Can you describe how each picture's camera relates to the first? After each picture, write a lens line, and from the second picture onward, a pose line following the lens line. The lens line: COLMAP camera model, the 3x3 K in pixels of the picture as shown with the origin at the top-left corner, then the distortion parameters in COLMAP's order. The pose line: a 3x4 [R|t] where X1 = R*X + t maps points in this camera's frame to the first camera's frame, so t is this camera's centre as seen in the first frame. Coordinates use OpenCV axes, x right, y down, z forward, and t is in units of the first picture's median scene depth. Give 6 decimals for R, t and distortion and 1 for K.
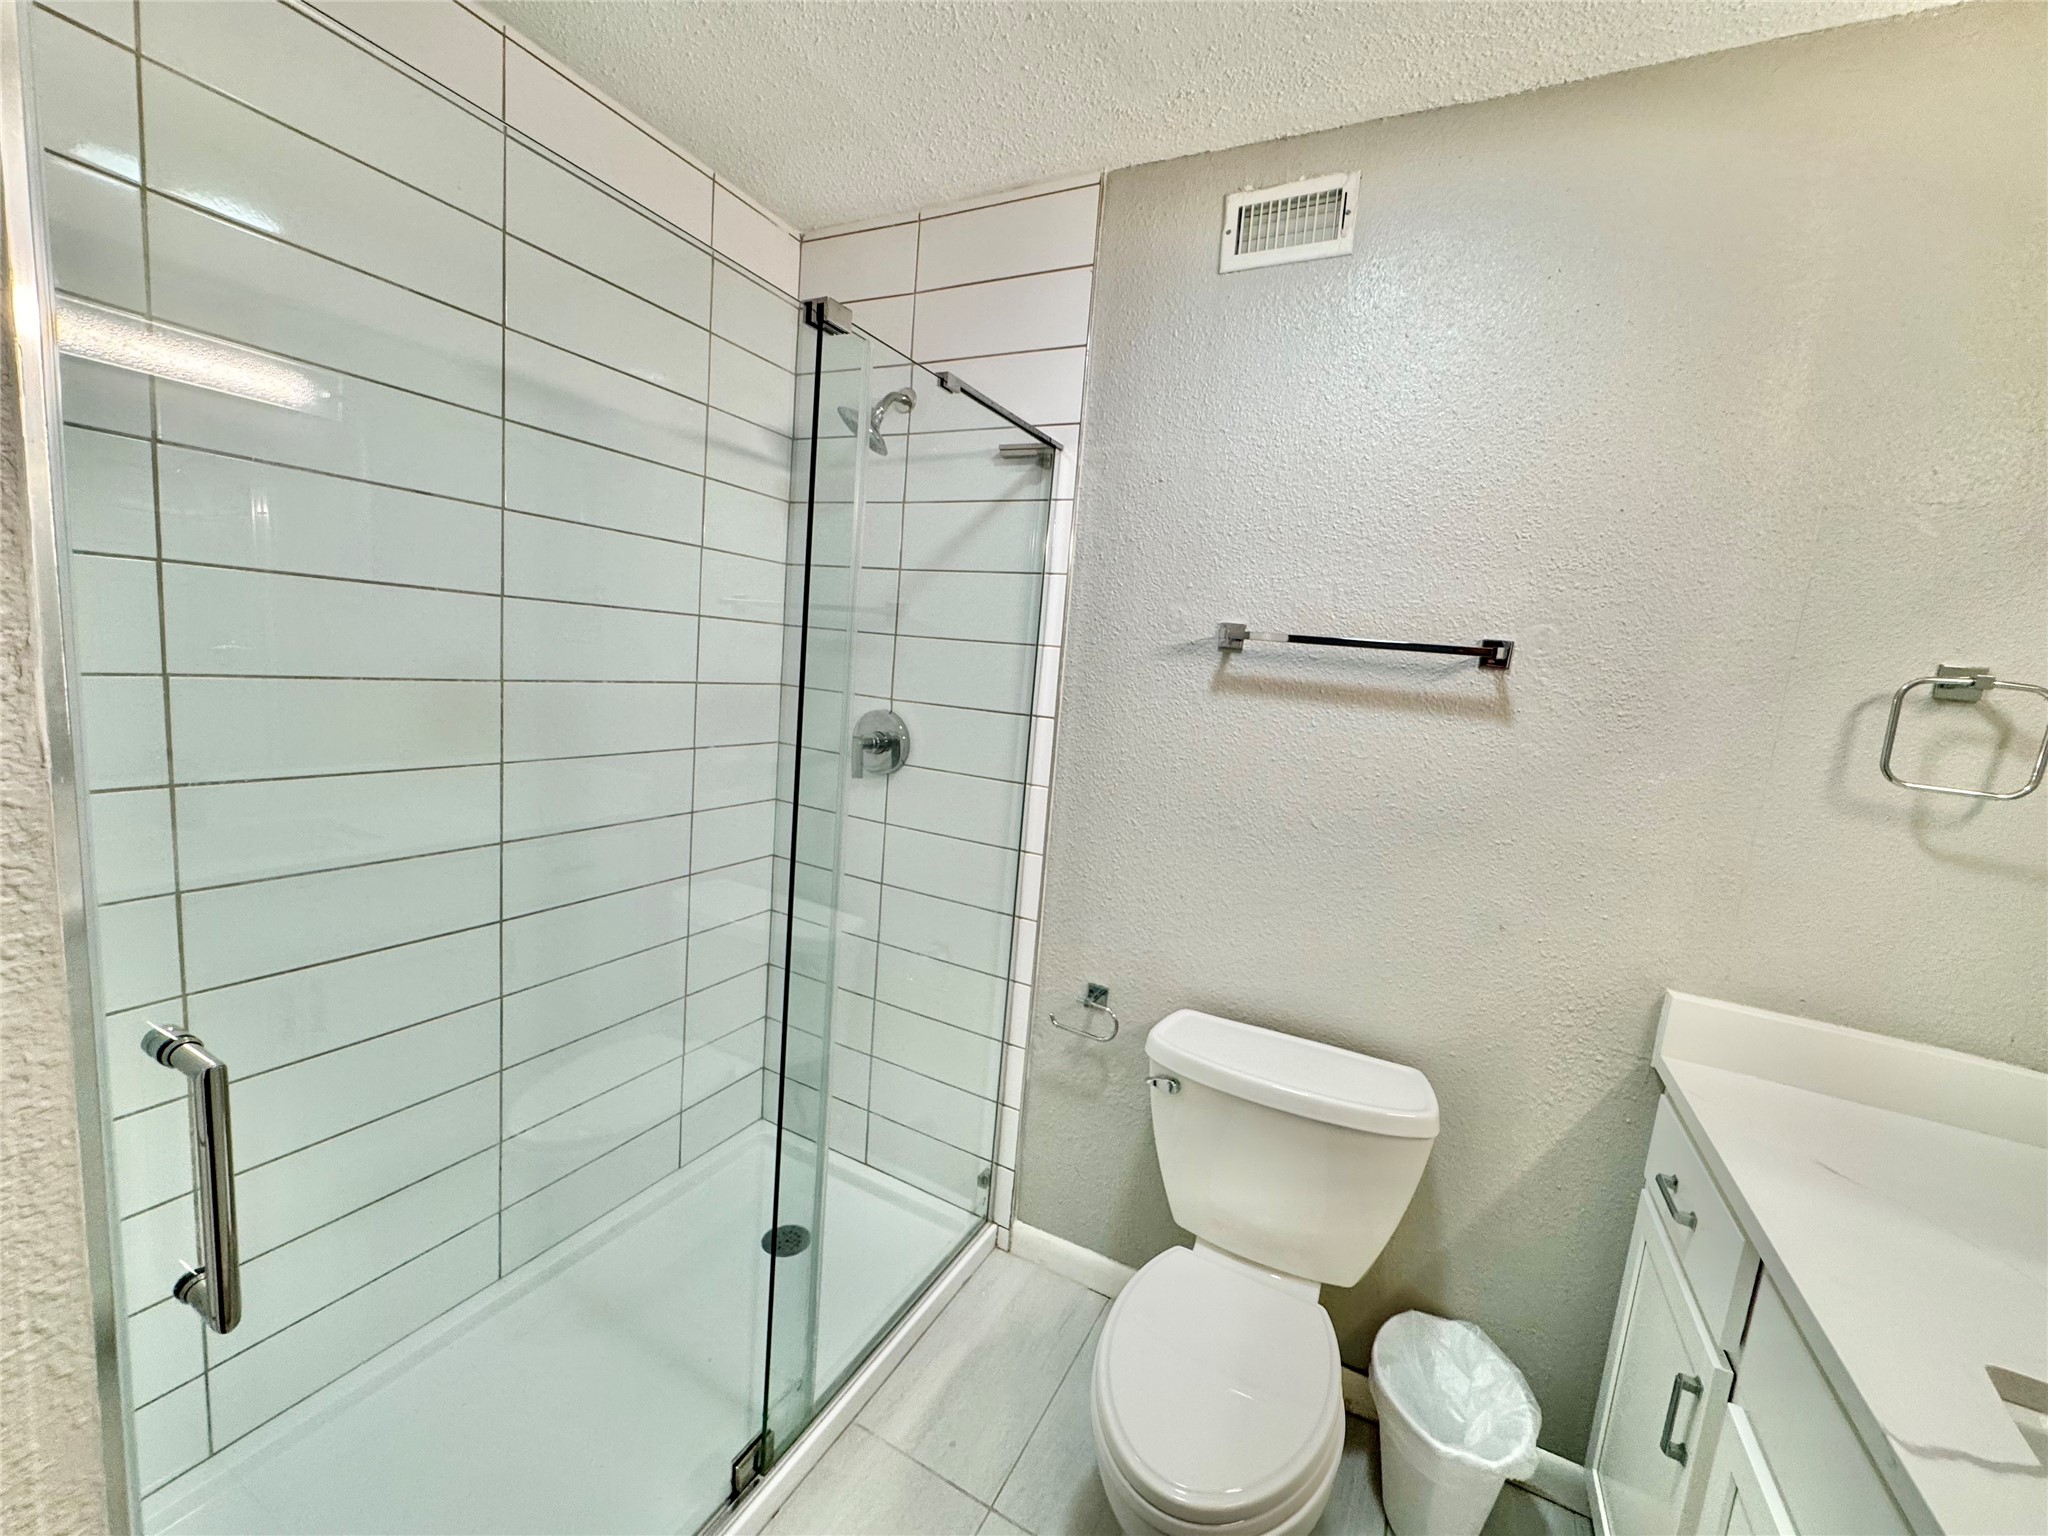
lens RADIAL K [[814.2, 0, 1024.0], [0, 814.2, 768.0], [0, 0, 1]] dist [-0.004701, 0.000618]
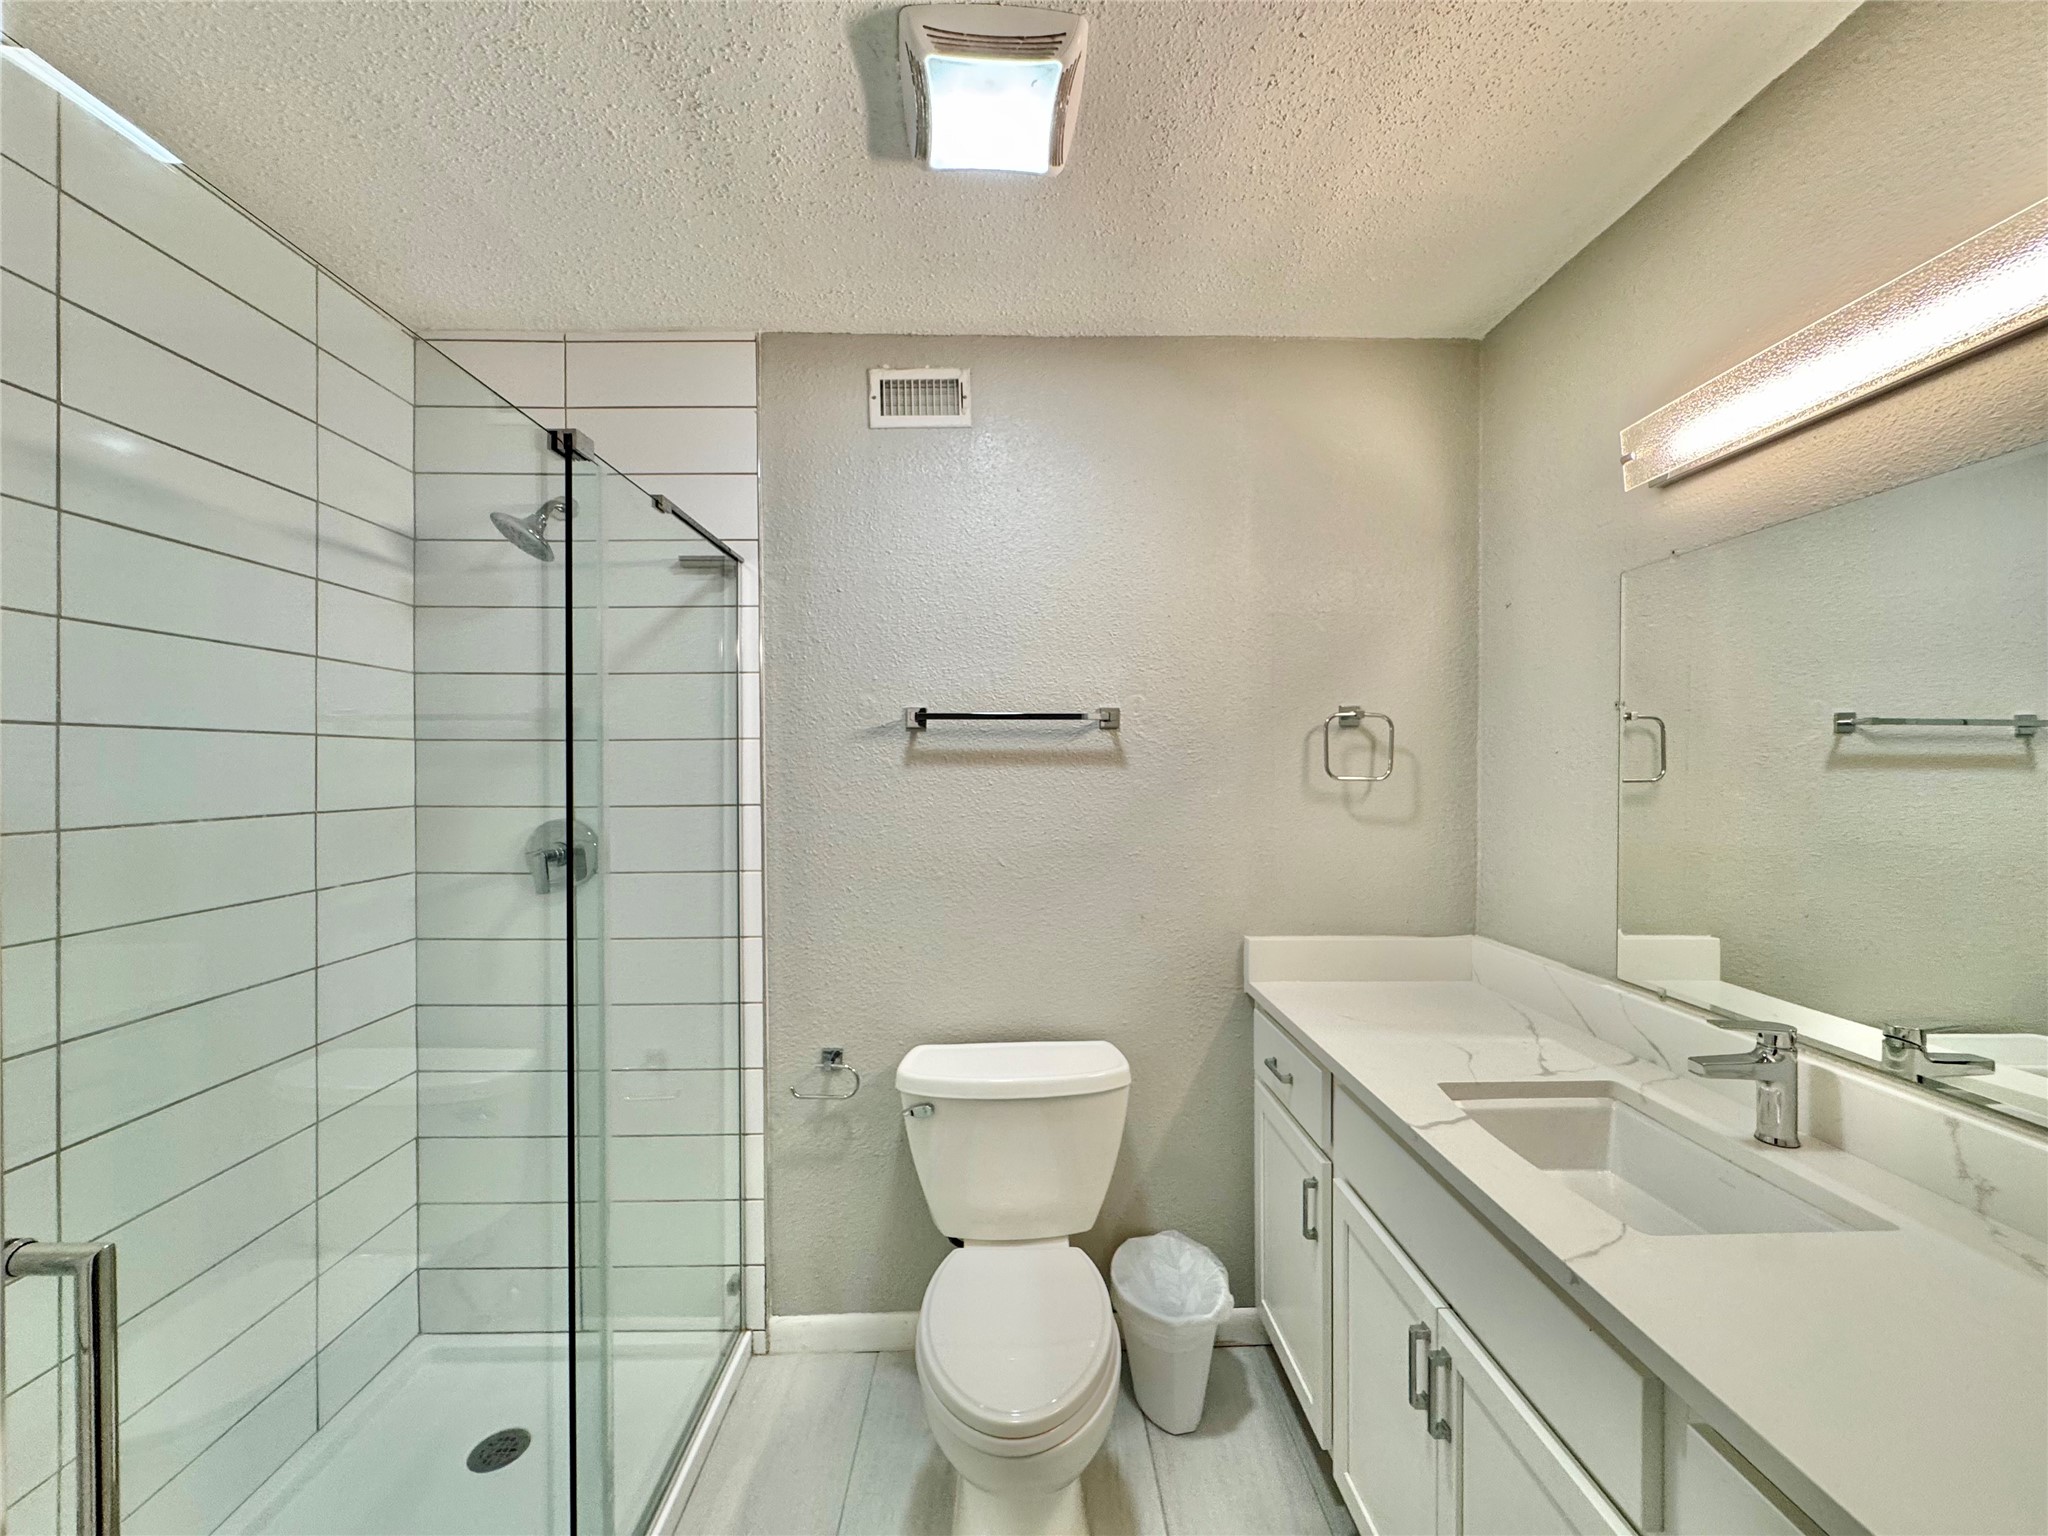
lens RADIAL K [[814.2, 0, 1024.0], [0, 814.2, 768.0], [0, 0, 1]] dist [-0.004701, 0.000618]
pose [[0.874866, -0.090884, 0.475762, -0.191031], [0.143855, 0.986672, -0.076049, 0.025415], [-0.462510, 0.134973, 0.876280, -0.117574]]
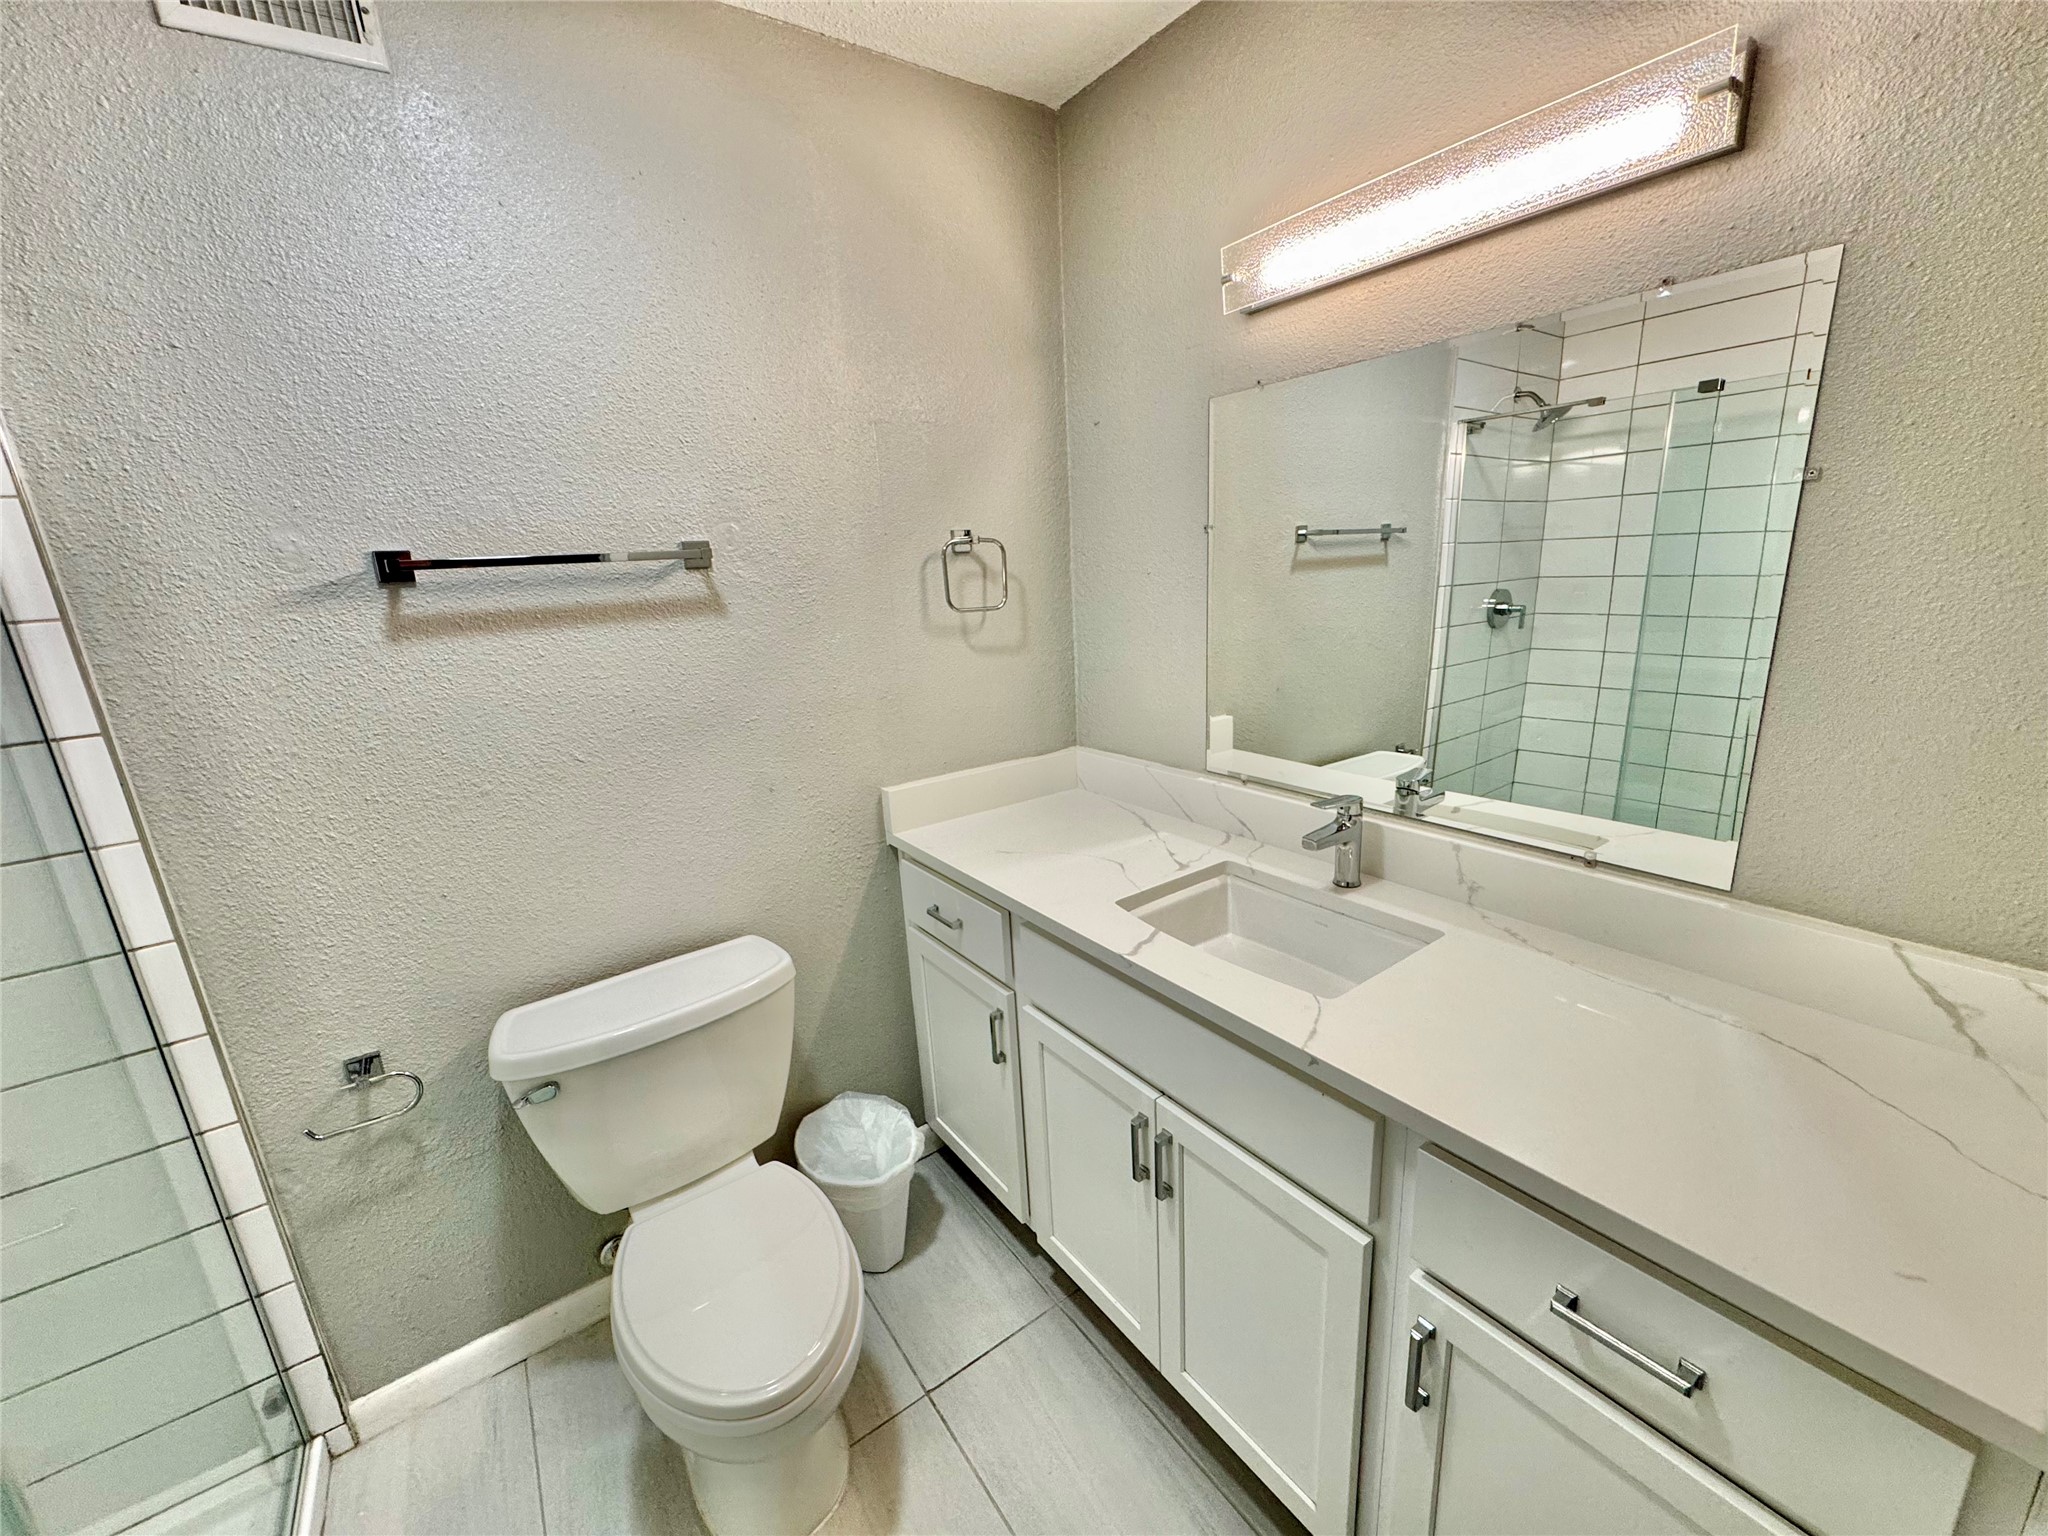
lens RADIAL K [[814.2, 0, 1024.0], [0, 814.2, 768.0], [0, 0, 1]] dist [-0.004701, 0.000618]
pose [[0.452390, -0.328882, 0.828963, -0.194100], [0.215834, 0.942262, 0.256045, -0.050628], [-0.865309, 0.063086, 0.497253, 0.095736]]
